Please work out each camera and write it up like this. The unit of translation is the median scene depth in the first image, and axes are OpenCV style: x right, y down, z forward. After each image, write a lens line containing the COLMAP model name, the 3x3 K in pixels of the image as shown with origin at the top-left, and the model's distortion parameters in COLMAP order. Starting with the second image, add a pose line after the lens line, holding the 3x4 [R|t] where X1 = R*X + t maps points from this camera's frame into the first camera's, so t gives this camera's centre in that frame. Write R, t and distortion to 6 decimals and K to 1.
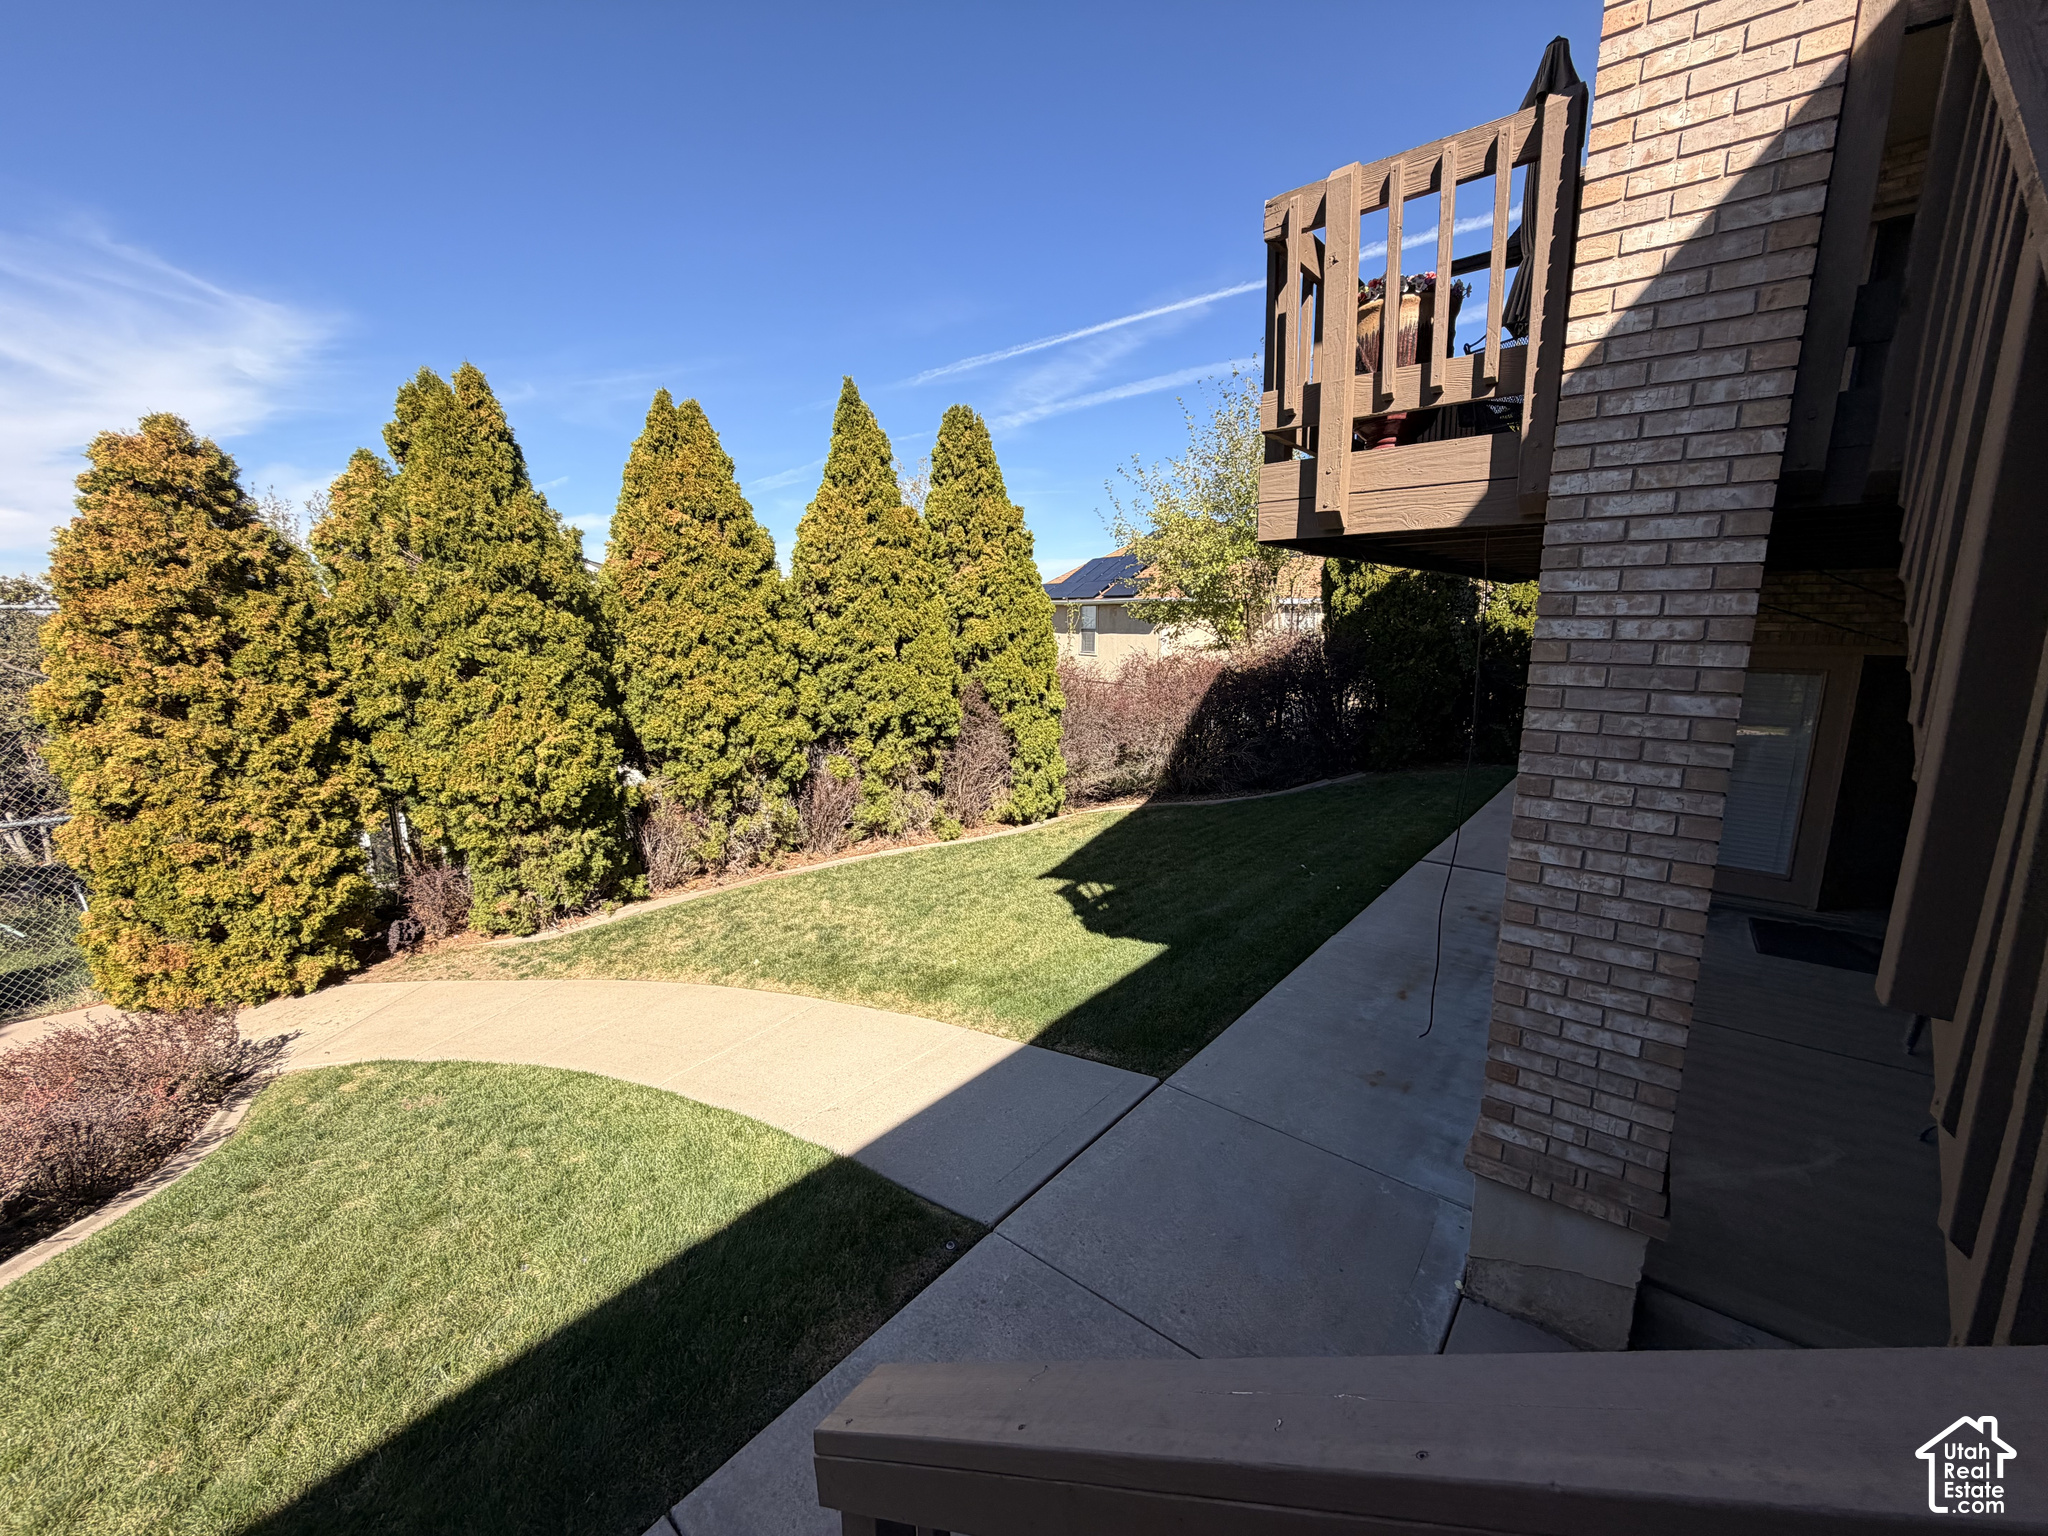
lens RADIAL K [[815.1, 0, 1016.1], [0, 815.1, 770.8], [0, 0, 1]] dist [-0.001593, 0.000966]
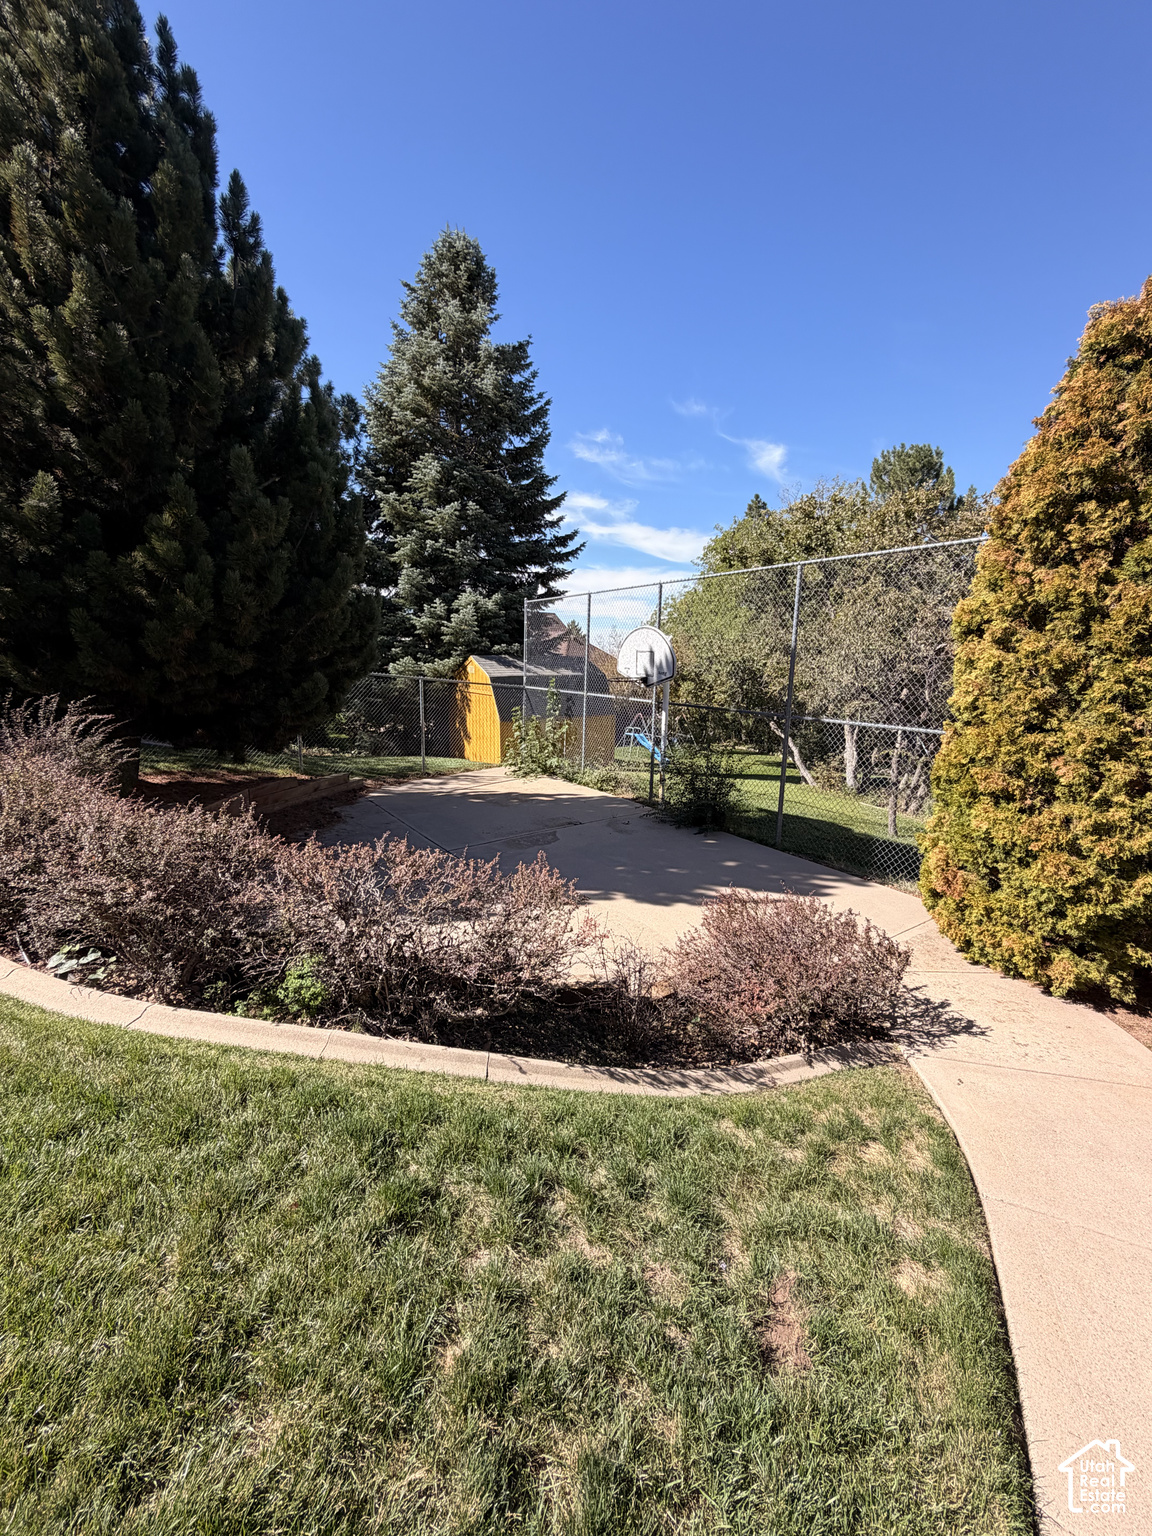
lens RADIAL K [[611.3, 0, 575.2], [0, 611.3, 763.1], [0, 0, 1]] dist [-0.001593, 0.000966]
pose [[-0.125448, 0.179091, -0.975802, -0.296732], [-0.203193, 0.958084, 0.201961, 0.037462], [0.971069, 0.223612, -0.083799, 0.582644]]
